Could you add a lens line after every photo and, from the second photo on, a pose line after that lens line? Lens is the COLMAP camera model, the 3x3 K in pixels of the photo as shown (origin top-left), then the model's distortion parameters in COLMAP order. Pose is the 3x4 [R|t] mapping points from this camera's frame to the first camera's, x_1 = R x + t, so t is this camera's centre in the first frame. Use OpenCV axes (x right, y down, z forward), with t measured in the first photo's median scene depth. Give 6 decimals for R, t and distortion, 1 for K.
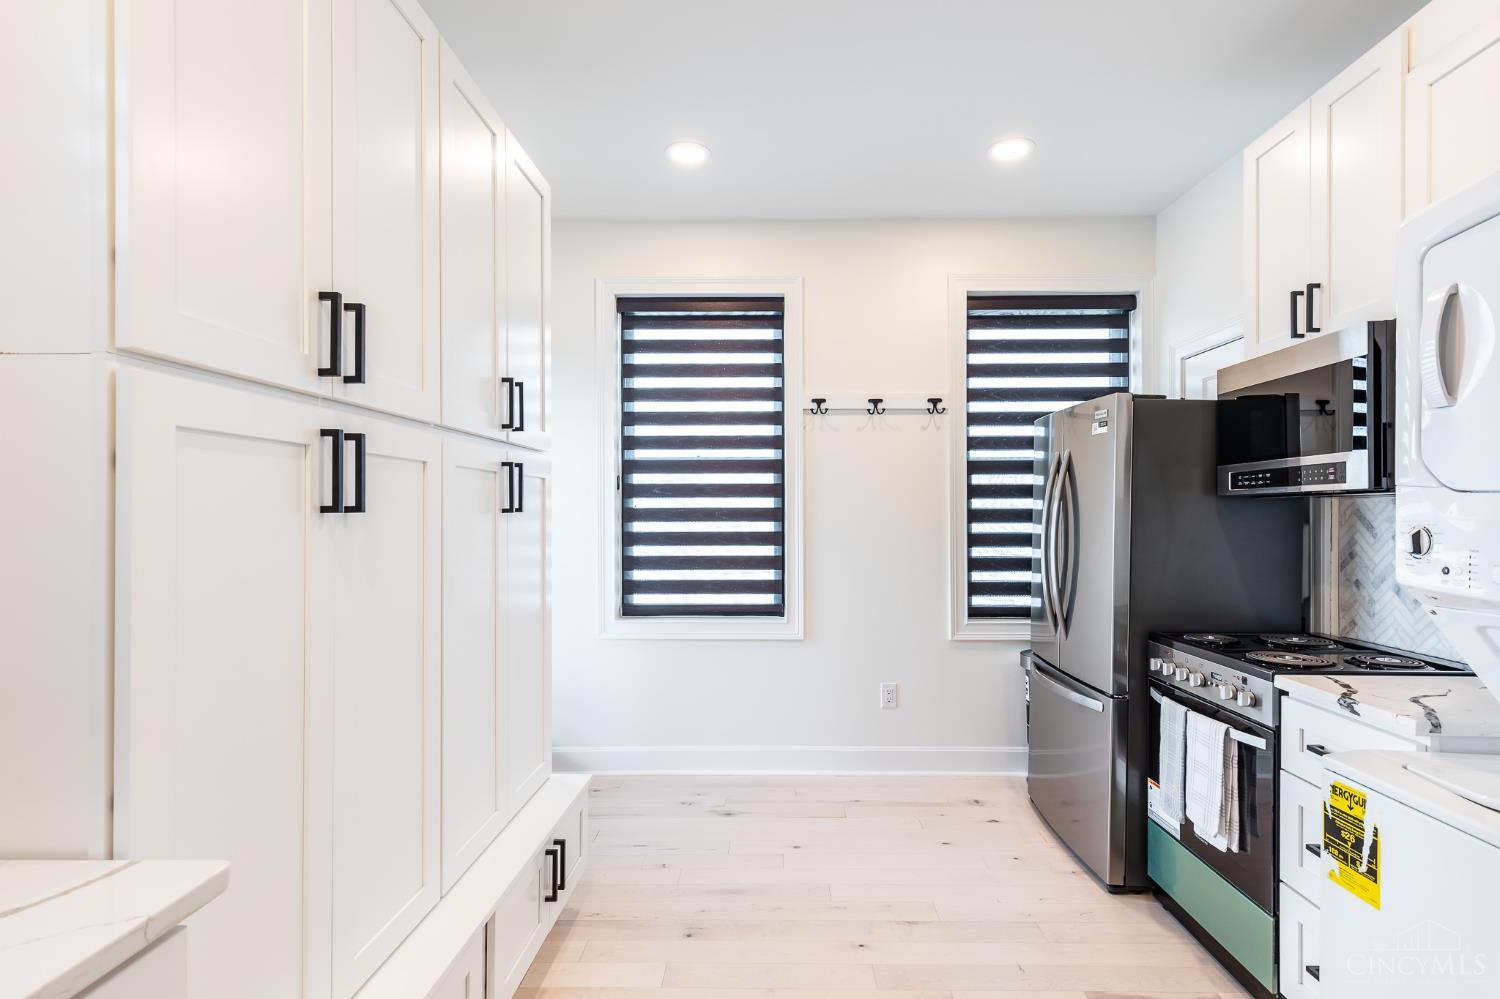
lens RADIAL K [[719.8, 0, 774.8], [0, 719.8, 507.5], [0, 0, 1]] dist [0.006351, -0.002342]
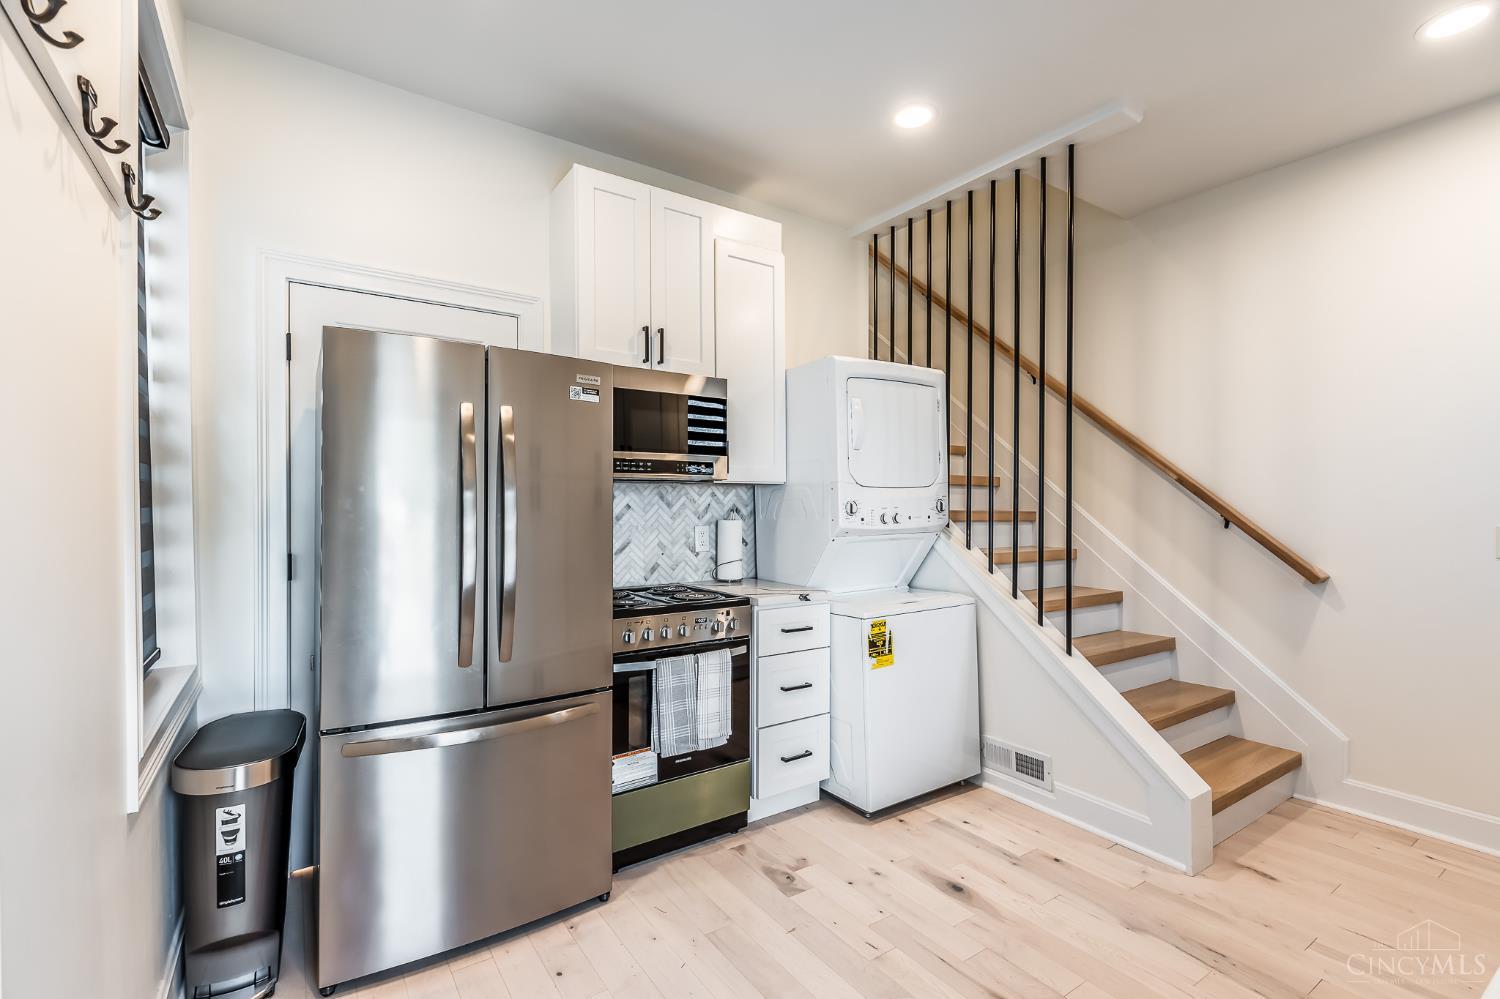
lens RADIAL K [[677.8, 0, 740.4], [0, 677.8, 504.9], [0, 0, 1]] dist [0.011257, -0.002800]
pose [[-0.569440, -0.005935, 0.822012, -0.351688], [-0.009953, 0.999950, 0.000326, 0.022623], [-0.821973, -0.007996, -0.569470, 1.365669]]
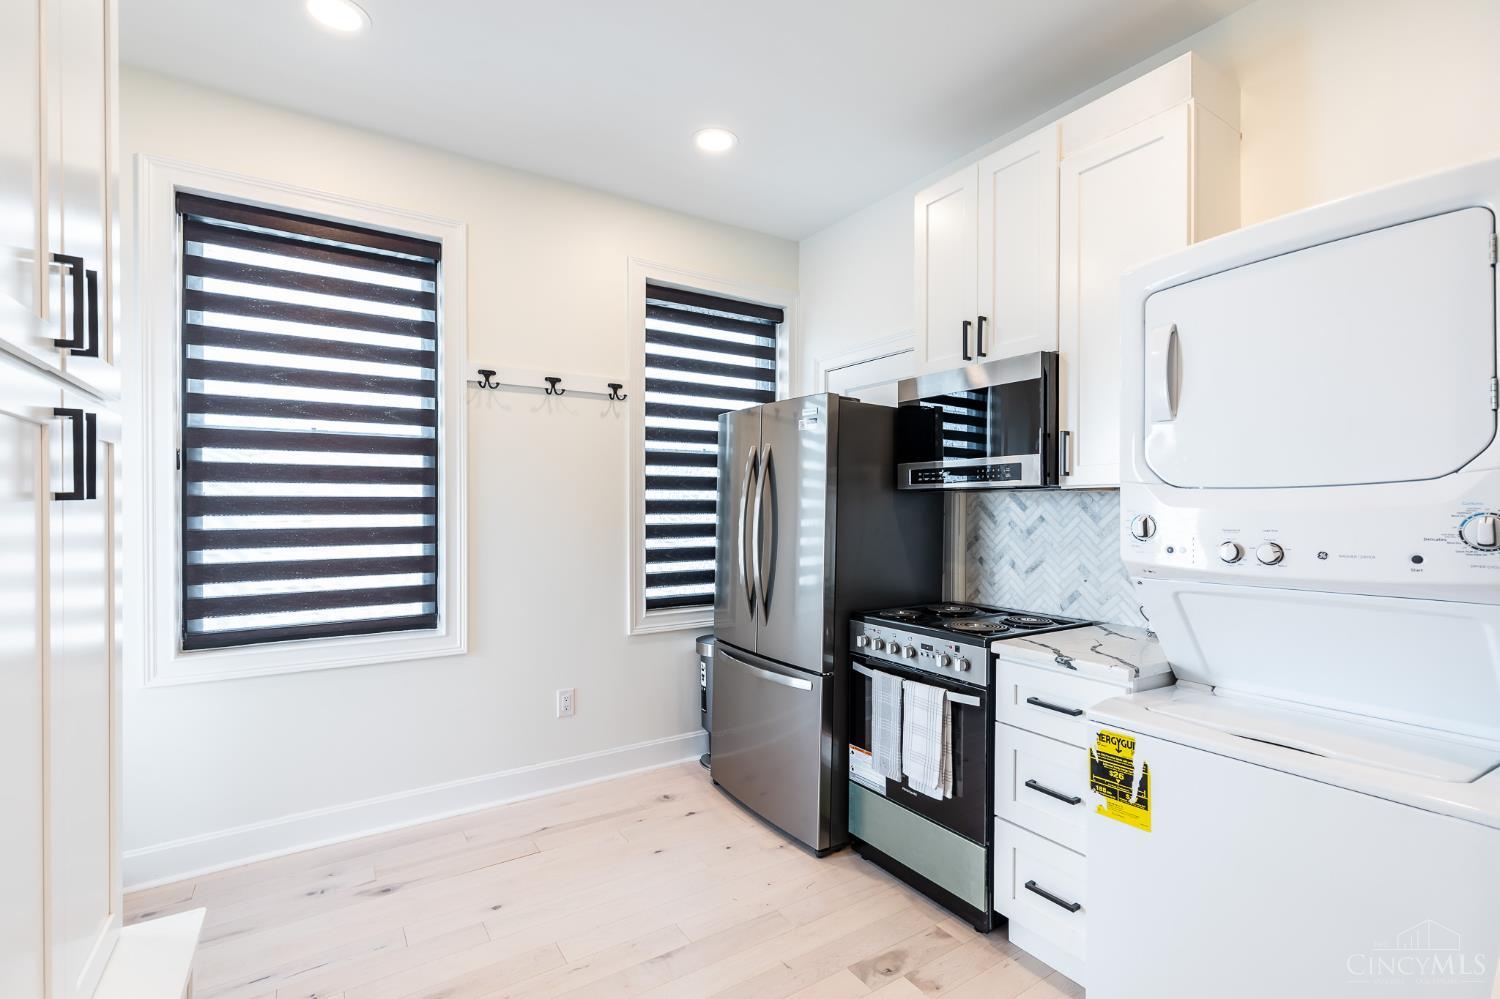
lens RADIAL K [[677.8, 0, 750.7], [0, 677.8, 506.4], [0, 0, 1]] dist [0.011257, -0.002800]
pose [[0.832759, 0.000631, 0.553636, -0.181164], [-0.006166, 0.999948, 0.008135, 0.003244], [-0.553602, -0.010188, 0.832719, 0.218440]]
